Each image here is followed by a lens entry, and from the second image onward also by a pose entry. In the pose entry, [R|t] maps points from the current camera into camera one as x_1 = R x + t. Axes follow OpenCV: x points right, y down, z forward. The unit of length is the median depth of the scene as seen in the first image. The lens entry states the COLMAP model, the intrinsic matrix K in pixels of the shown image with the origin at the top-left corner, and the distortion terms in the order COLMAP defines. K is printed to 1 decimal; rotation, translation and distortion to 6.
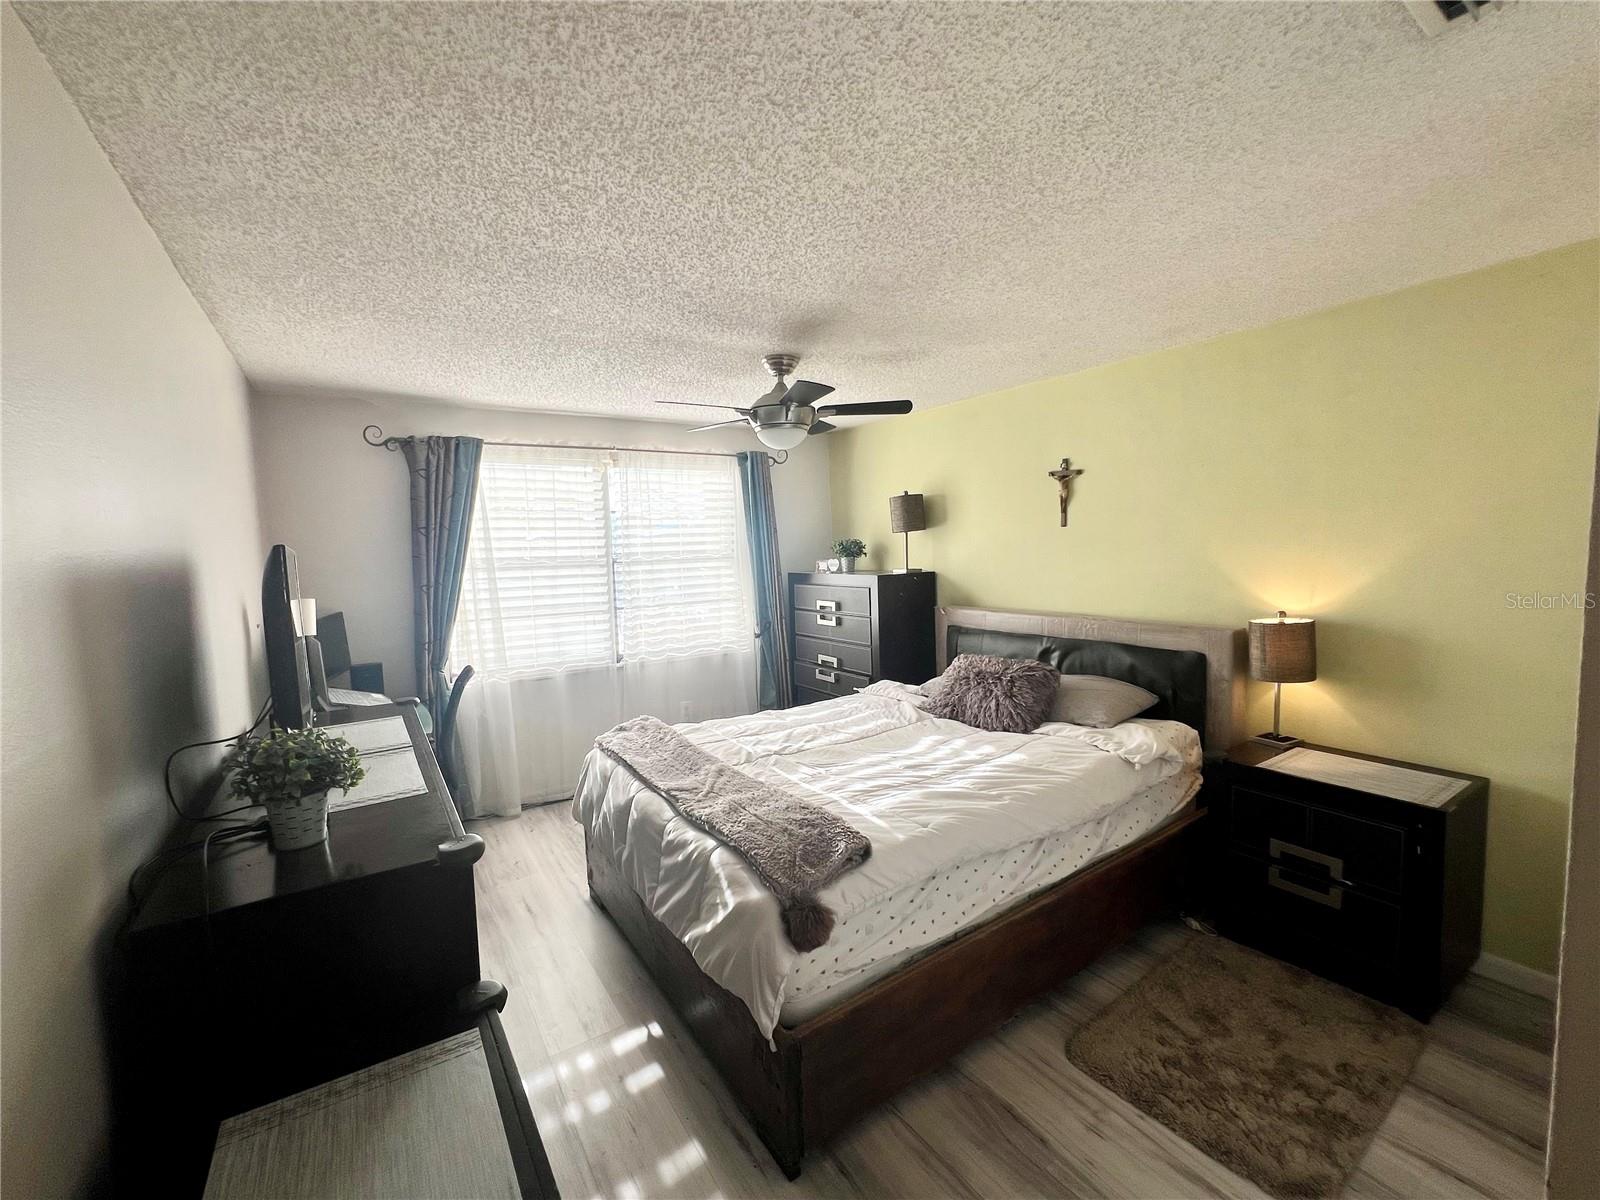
lens RADIAL K [[671.5, 0, 811.5], [0, 671.5, 598.6], [0, 0, 1]] dist [-0.008538, 0.001933]
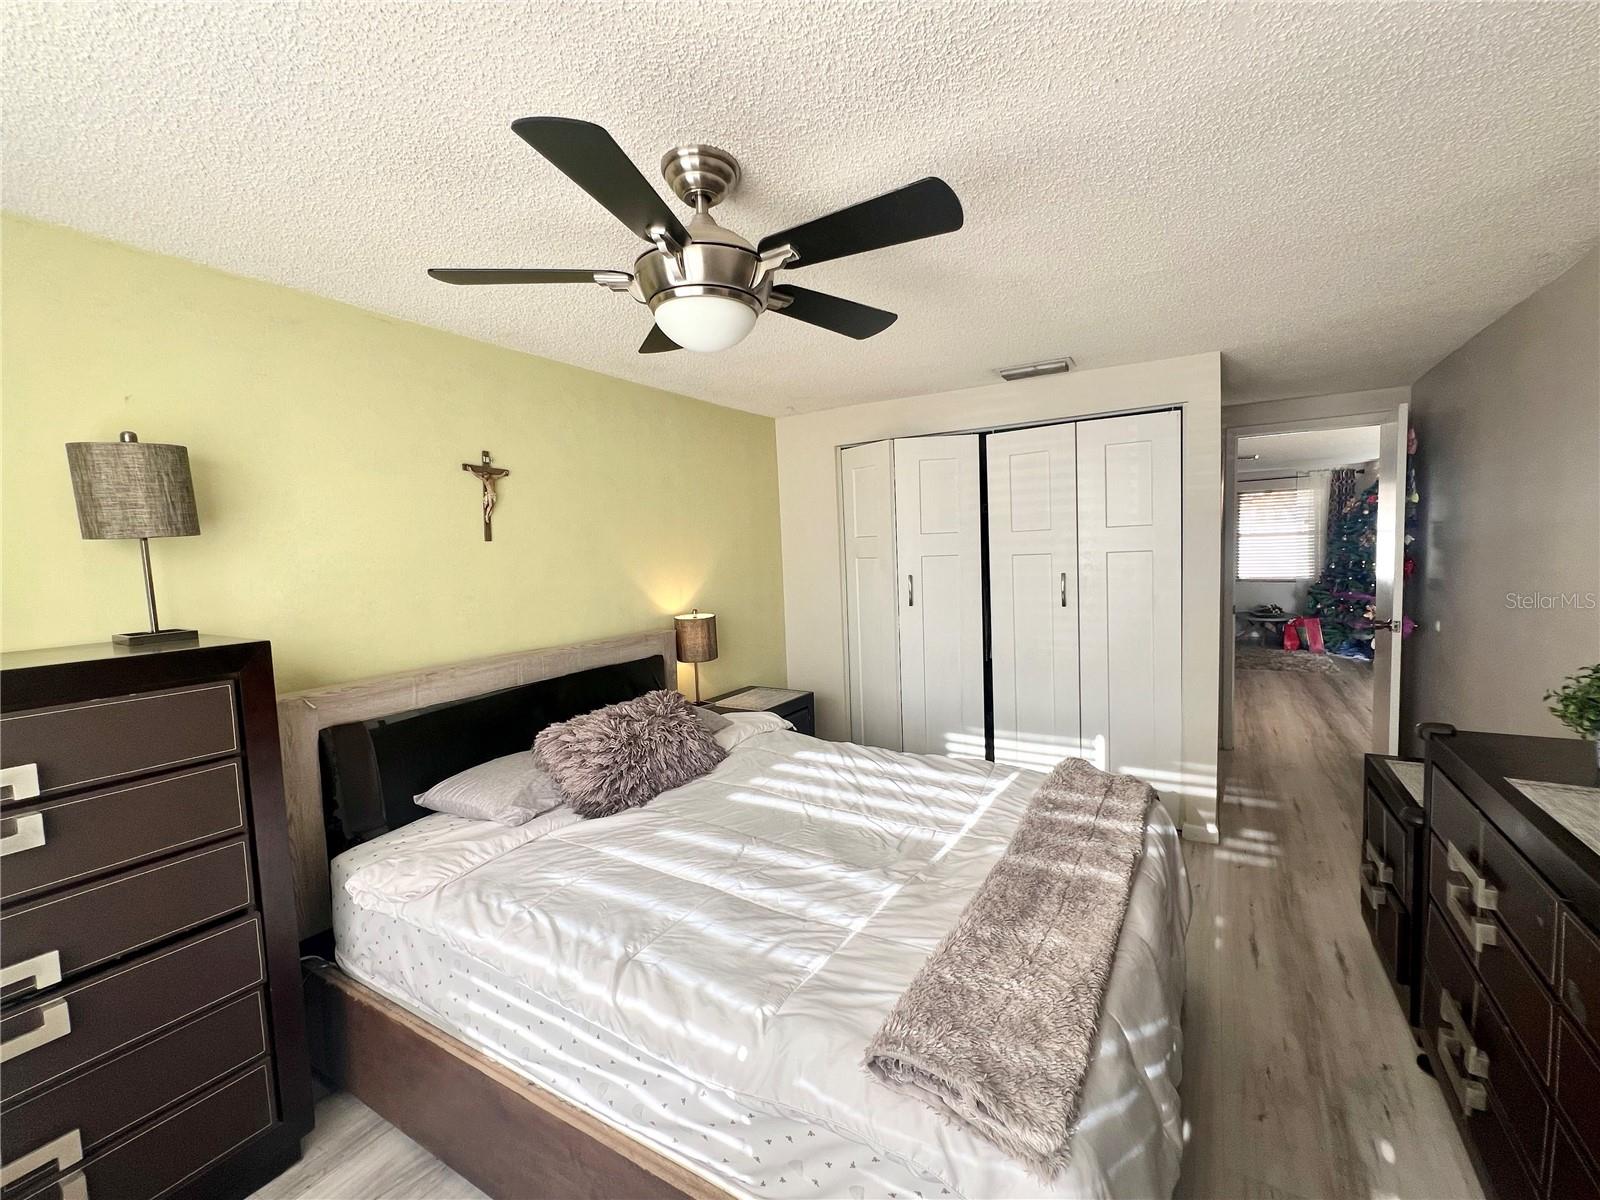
lens RADIAL K [[671.5, 0, 812.9], [0, 671.5, 600.5], [0, 0, 1]] dist [-0.008538, 0.001933]
pose [[-0.421073, -0.020952, 0.906785, -0.492995], [0.121867, 0.989361, 0.079450, -0.062099], [-0.898802, 0.143961, -0.414040, 1.080716]]
